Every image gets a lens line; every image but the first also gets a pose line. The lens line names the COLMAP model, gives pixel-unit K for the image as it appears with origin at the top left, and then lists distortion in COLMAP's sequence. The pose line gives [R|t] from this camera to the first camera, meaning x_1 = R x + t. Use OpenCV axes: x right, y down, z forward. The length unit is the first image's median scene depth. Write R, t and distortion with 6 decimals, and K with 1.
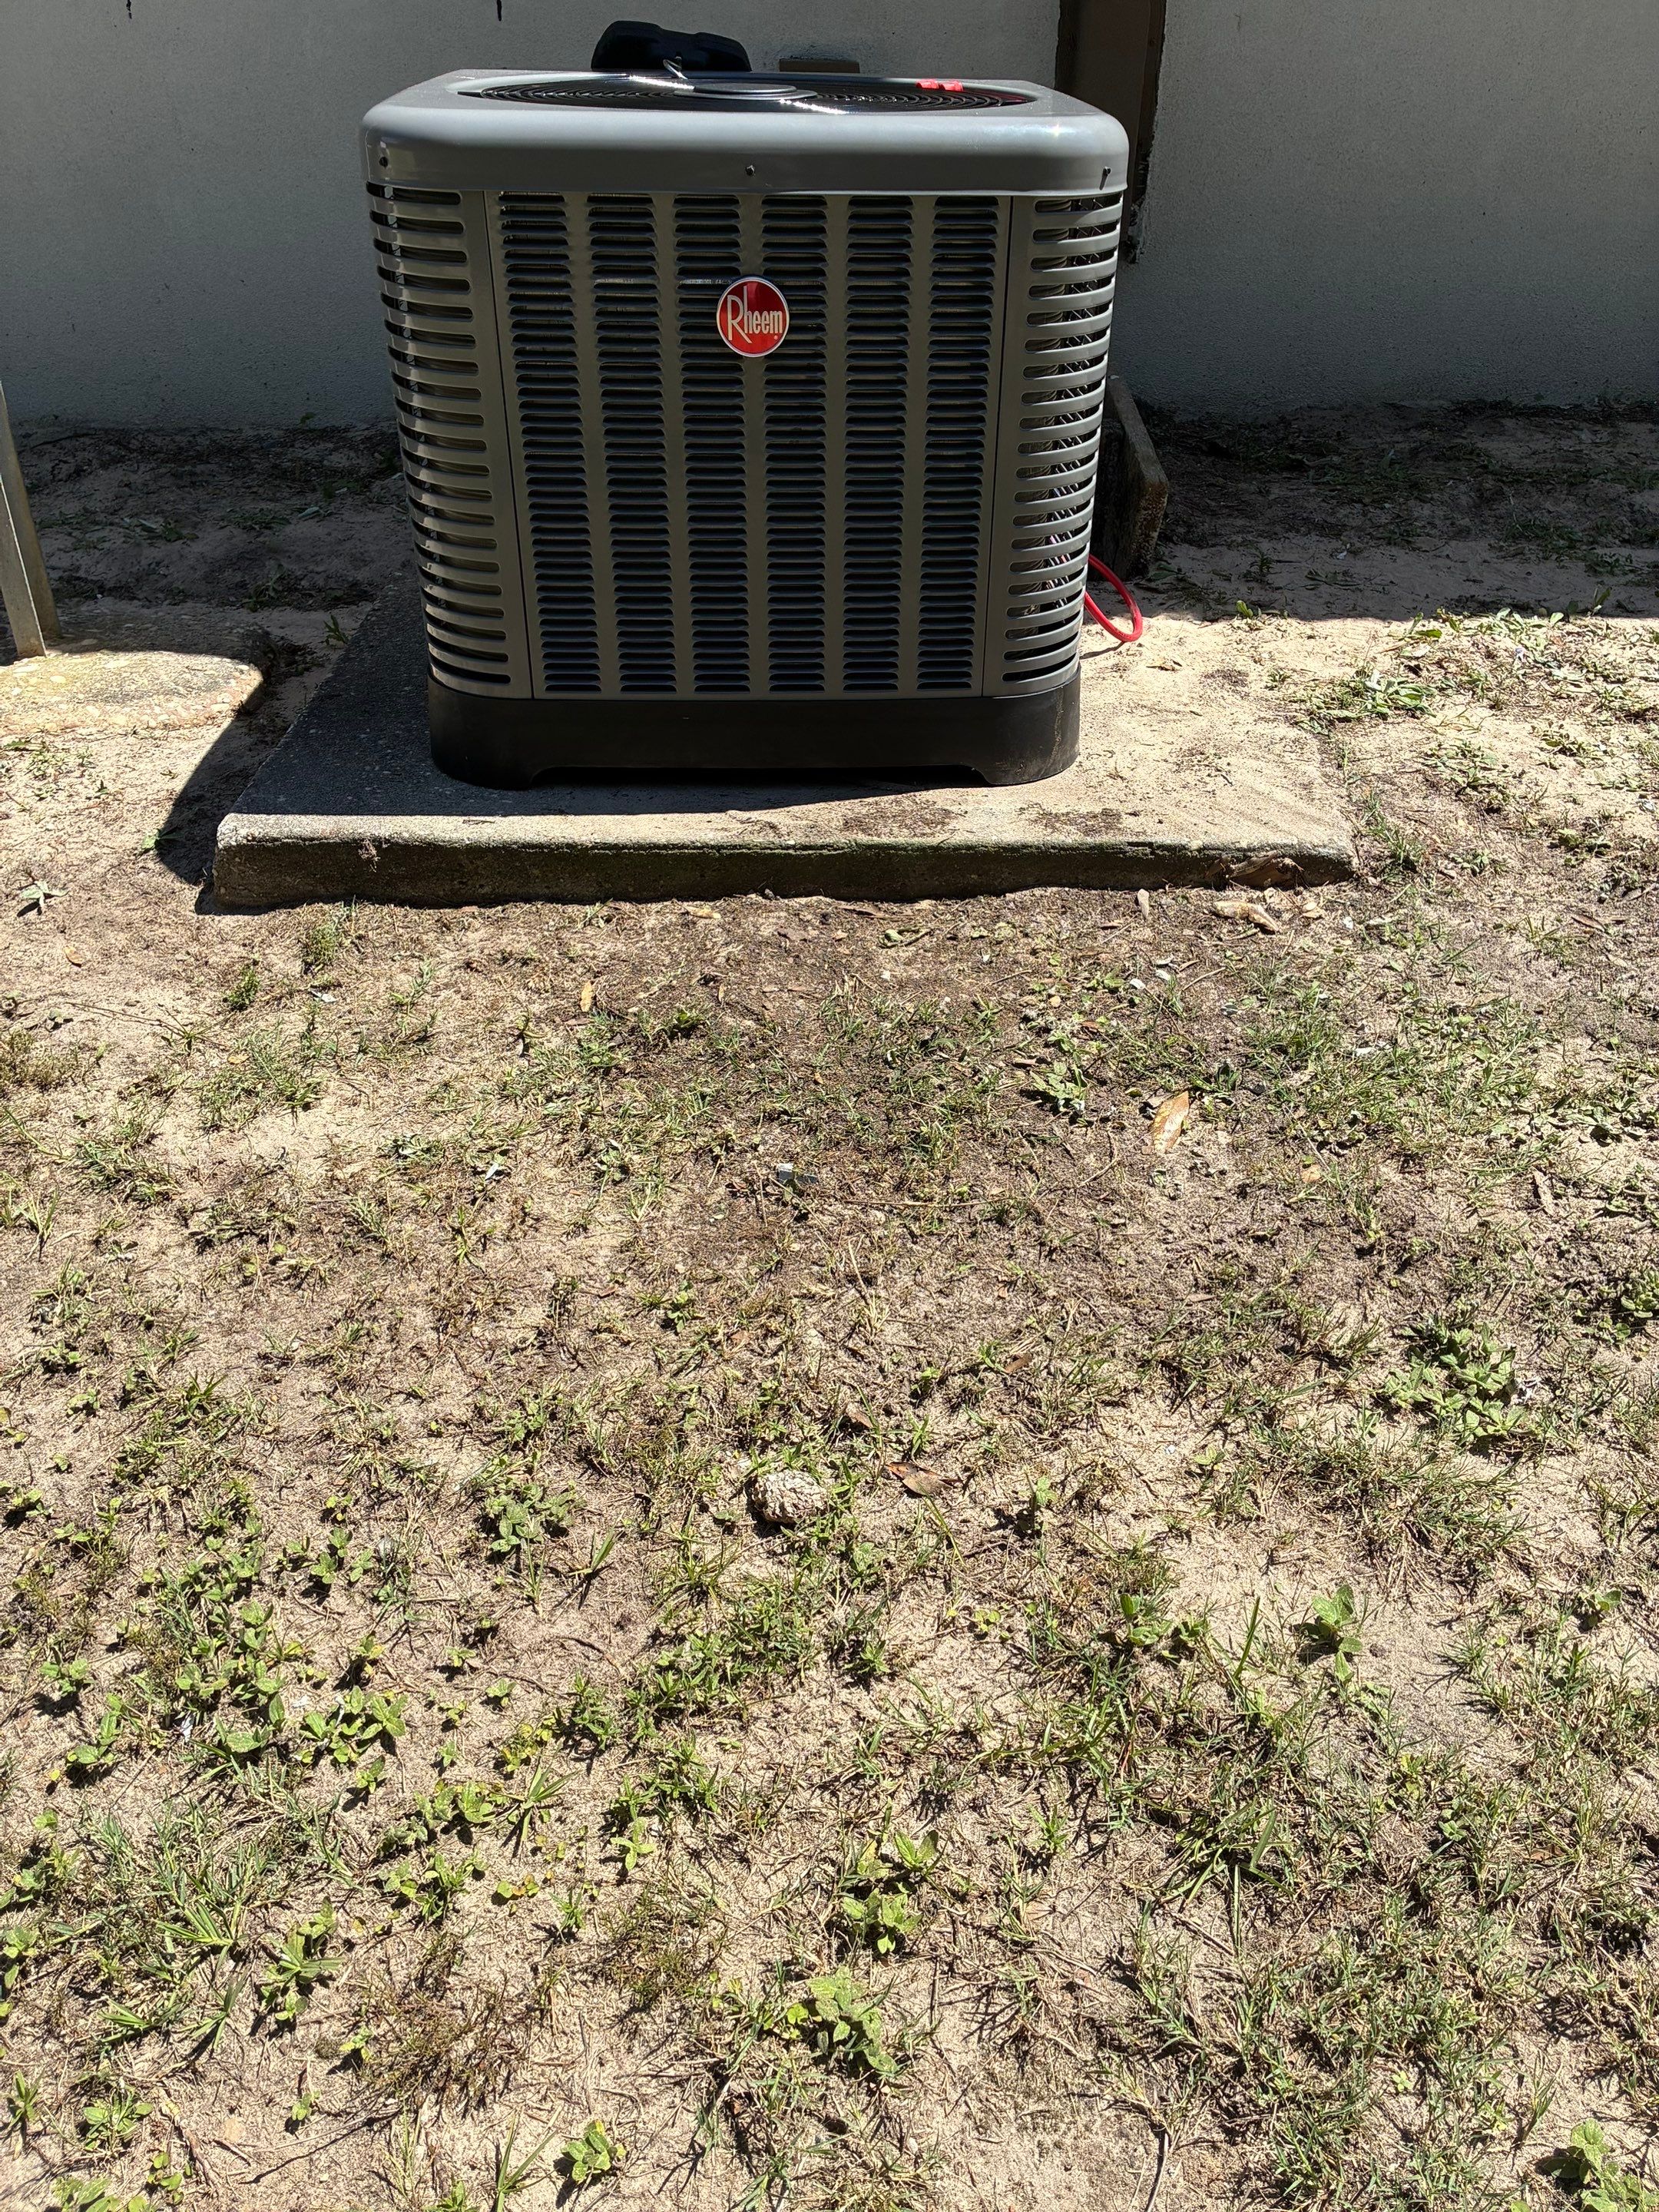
lens RADIAL K [[1859.4, 0, 829.5], [0, 1859.4, 1106.0], [0, 0, 1]] dist [0.033373, -0.076475]
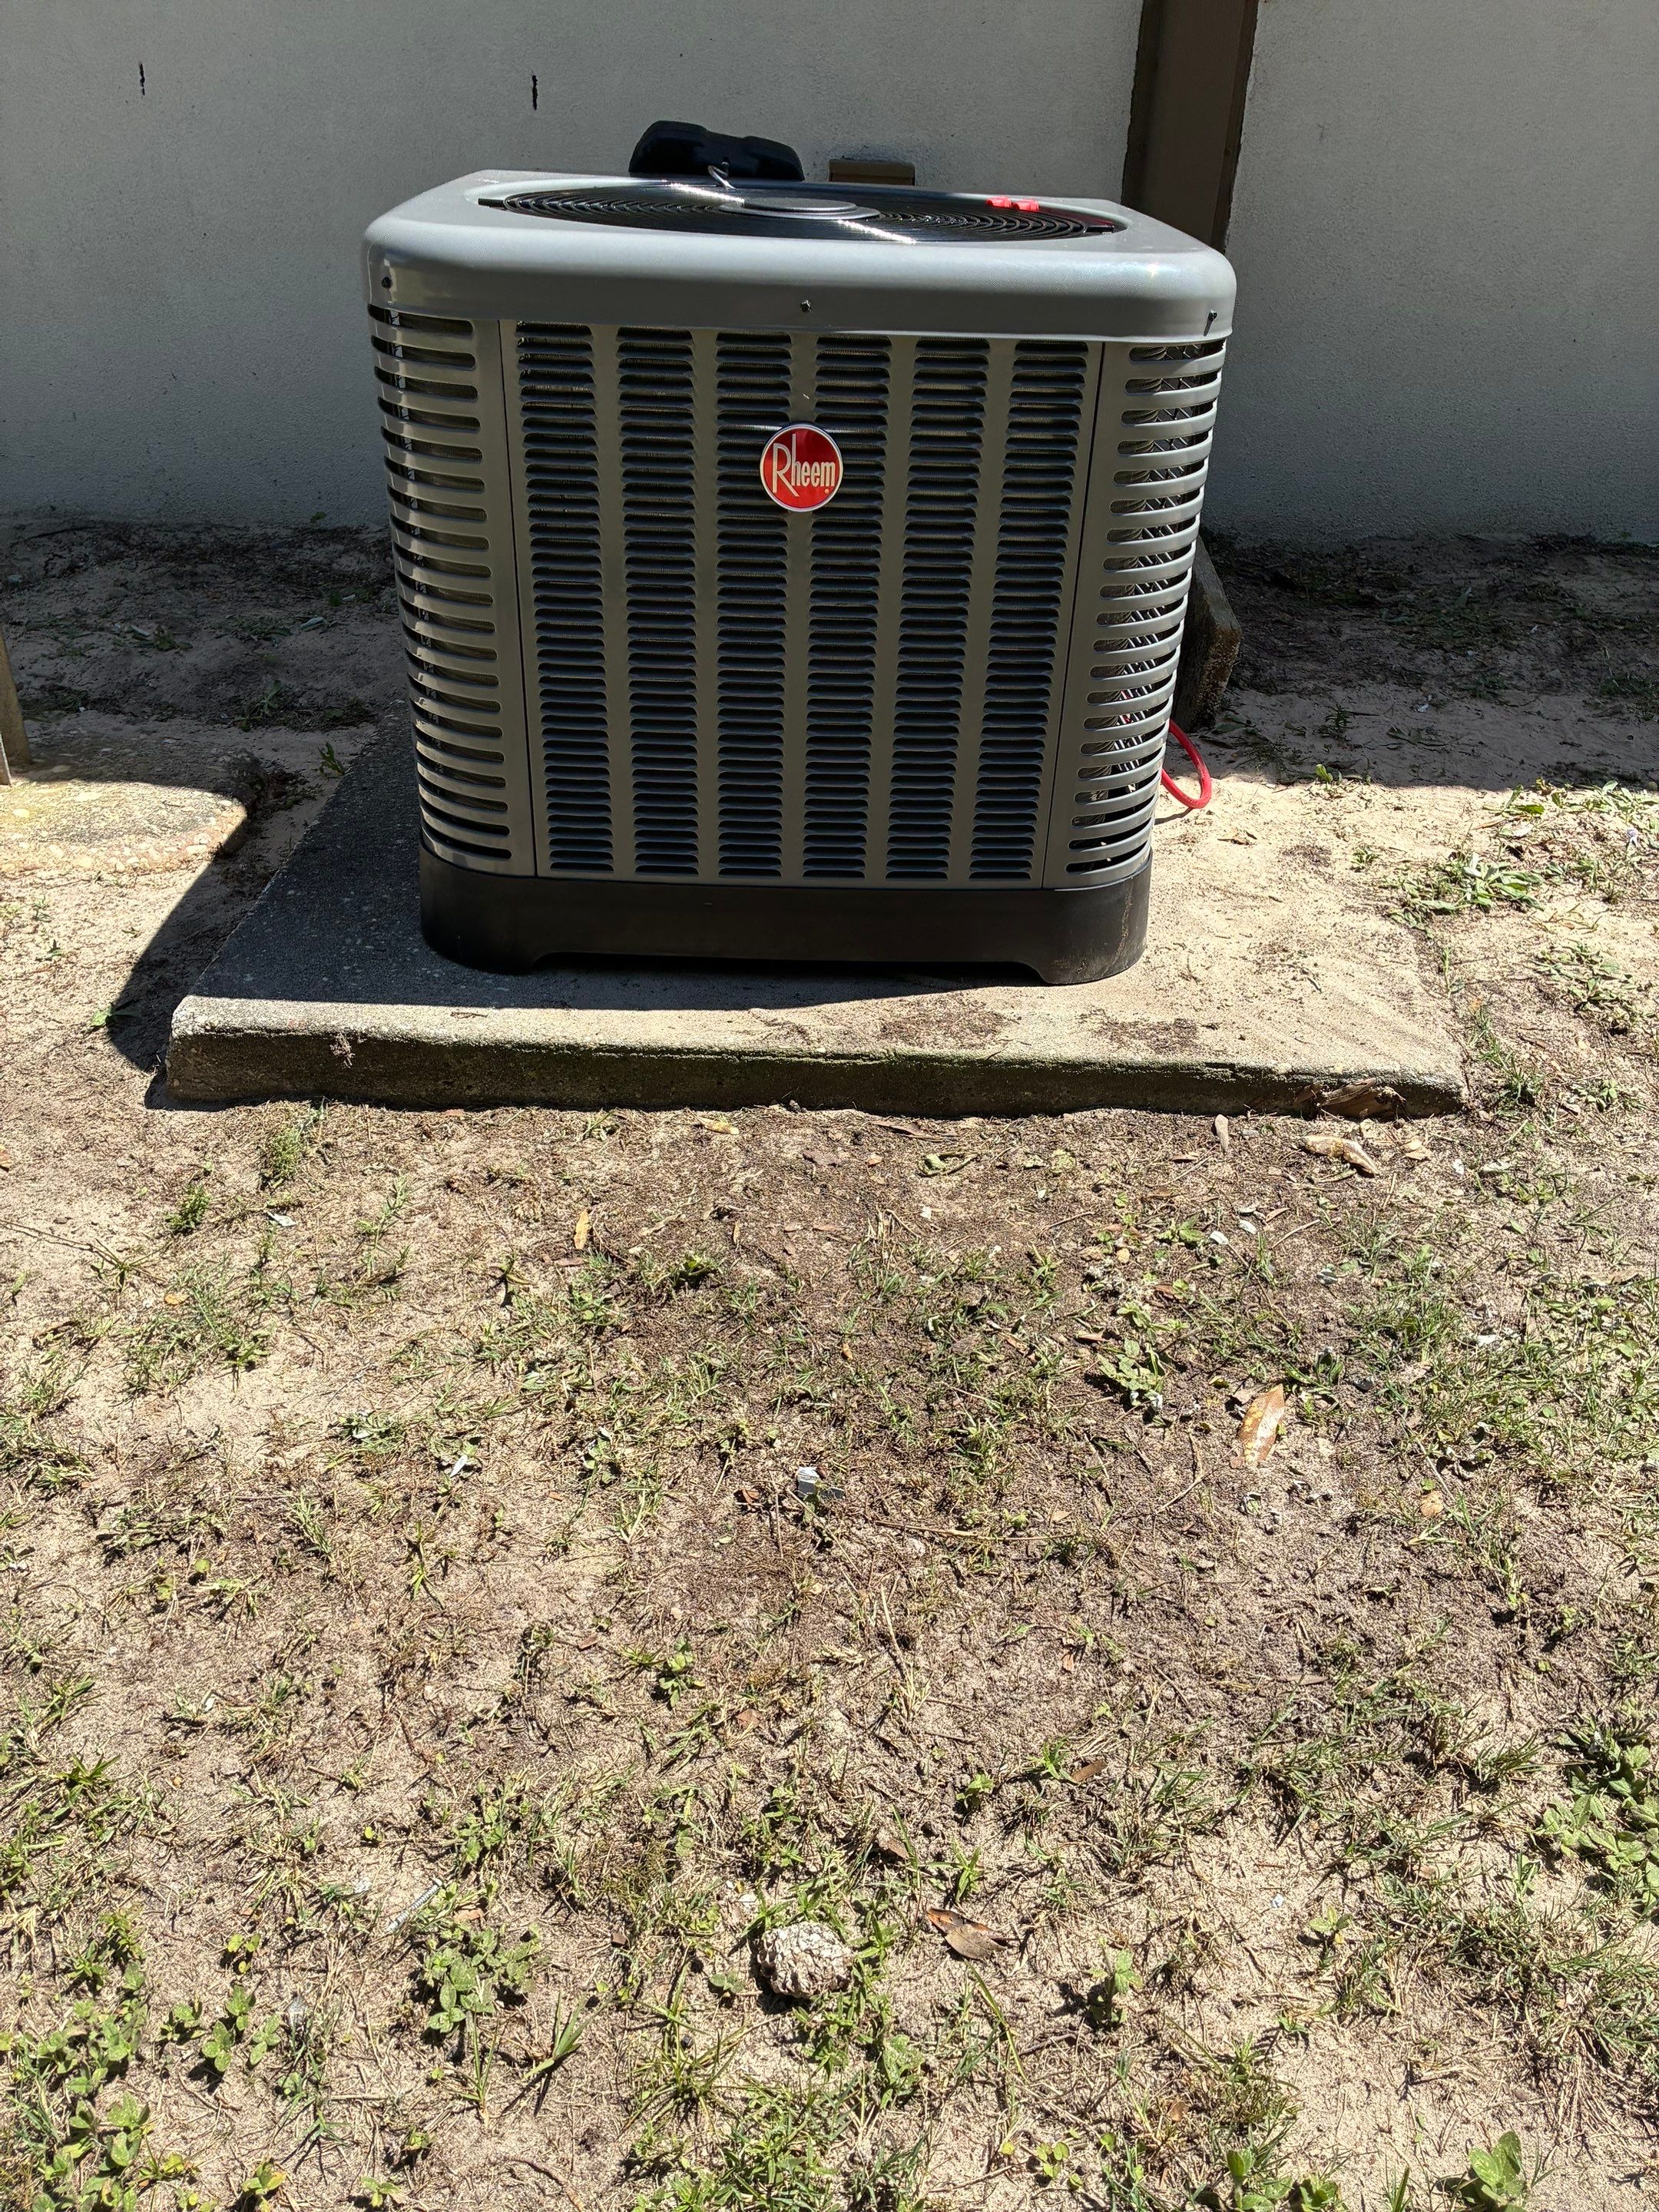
lens RADIAL K [[1856.4, 0, 804.7], [0, 1856.4, 1105.6], [0, 0, 1]] dist [0.028772, -0.057573]
pose [[0.999285, 0.034508, -0.015419, -0.016252], [-0.035011, 0.998821, -0.033633, -0.097771], [0.014240, 0.034149, 0.999315, 0.141988]]
